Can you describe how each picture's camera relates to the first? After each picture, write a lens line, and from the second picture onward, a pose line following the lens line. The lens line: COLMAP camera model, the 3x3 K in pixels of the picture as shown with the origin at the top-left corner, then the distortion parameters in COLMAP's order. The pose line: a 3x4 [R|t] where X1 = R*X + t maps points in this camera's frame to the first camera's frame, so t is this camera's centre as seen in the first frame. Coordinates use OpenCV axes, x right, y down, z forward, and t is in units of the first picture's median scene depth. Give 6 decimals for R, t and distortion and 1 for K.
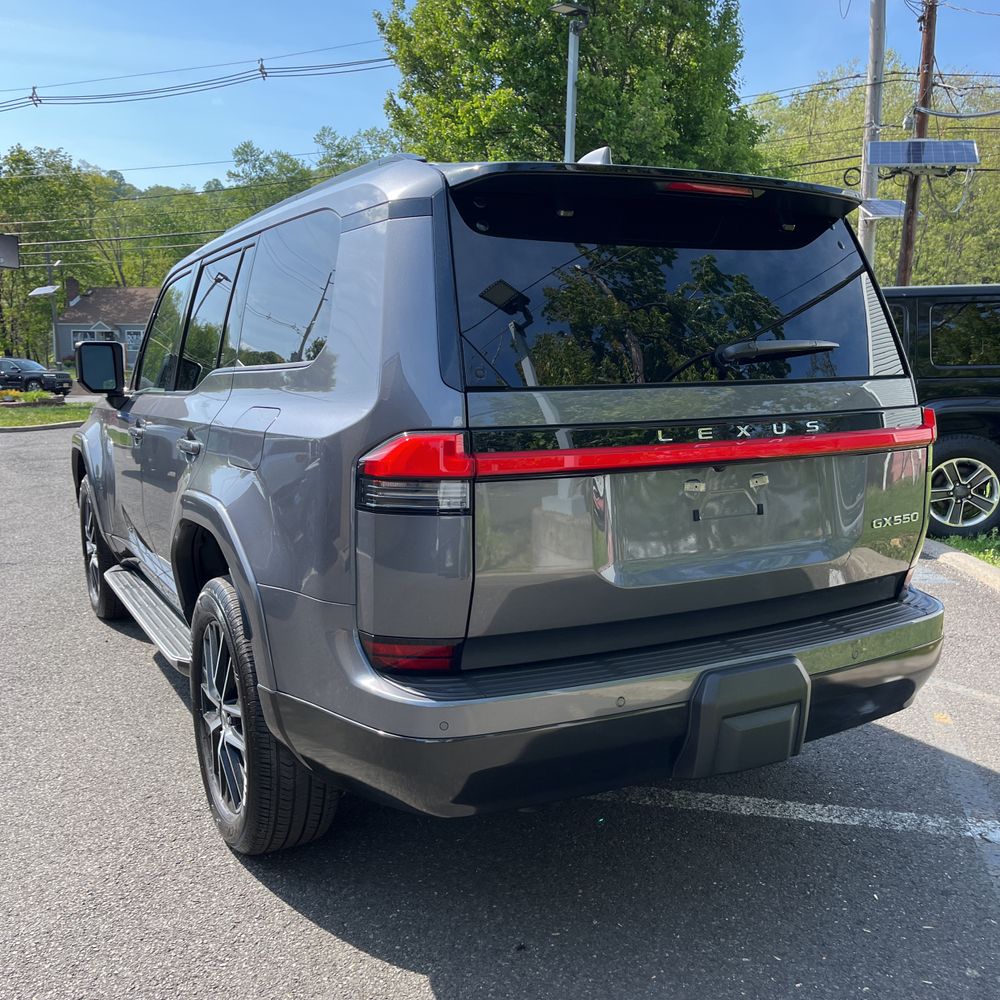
lens RADIAL K [[1049.0, 0, 492.9], [0, 1049.0, 501.6], [0, 0, 1]] dist [0.054347, -0.070398]
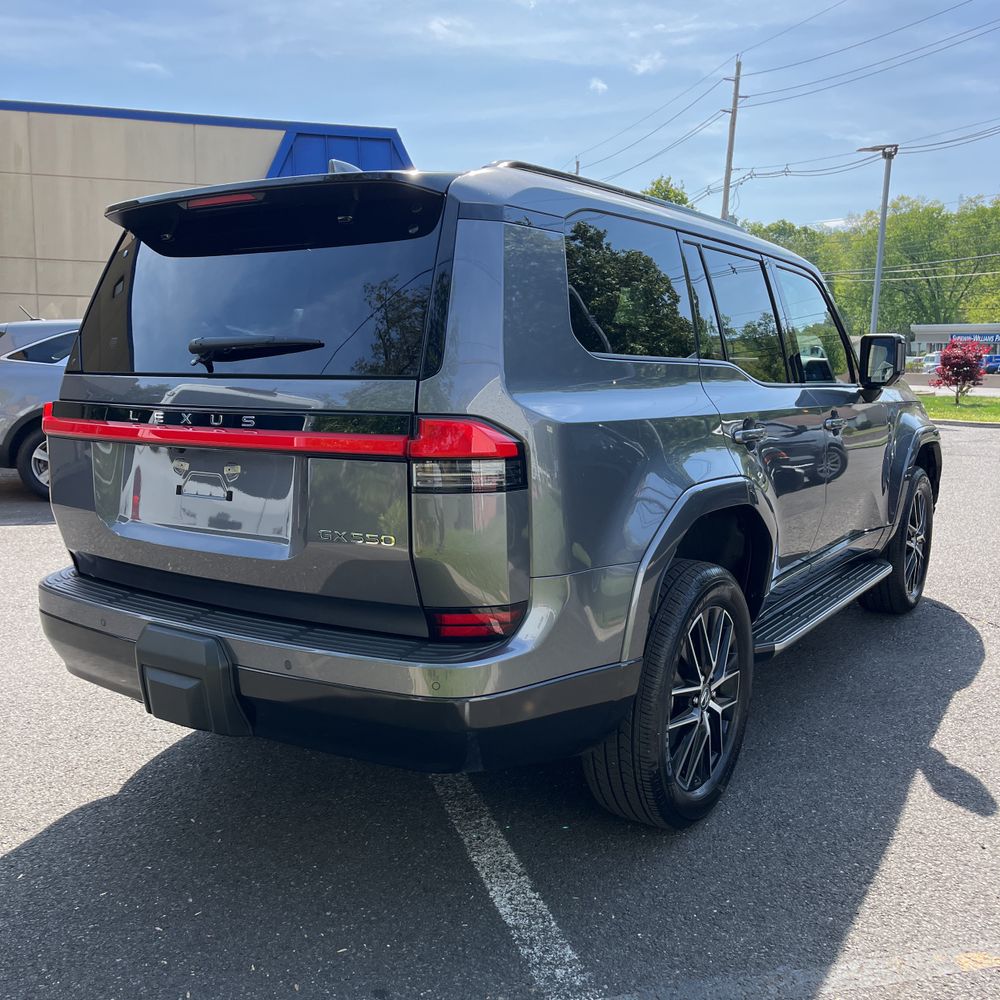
lens RADIAL K [[1038.3, 0, 442.6], [0, 1038.3, 492.7], [0, 0, 1]] dist [0.020328, -0.011330]
pose [[0.426696, 0.126496, -0.895505, 1.283993], [-0.124546, 0.988955, 0.080352, -0.106655], [0.895778, 0.077245, 0.437738, 0.735861]]
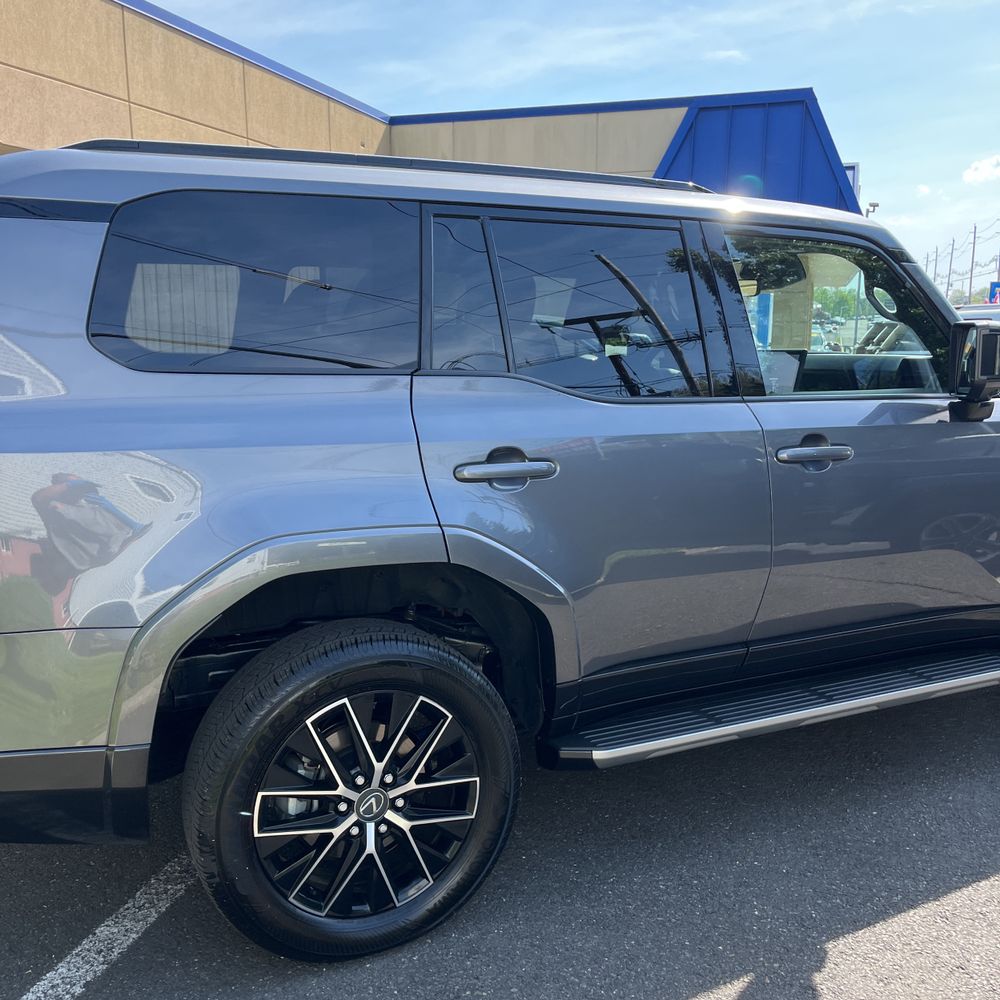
lens RADIAL K [[1016.9, 0, 440.5], [0, 1016.9, 499.6], [0, 0, 1]] dist [0.006994, 0.003769]
pose [[-0.087678, 0.159956, -0.983223, 1.218768], [-0.117673, 0.978450, 0.169673, -0.250060], [0.989174, 0.130575, -0.066966, 1.657022]]
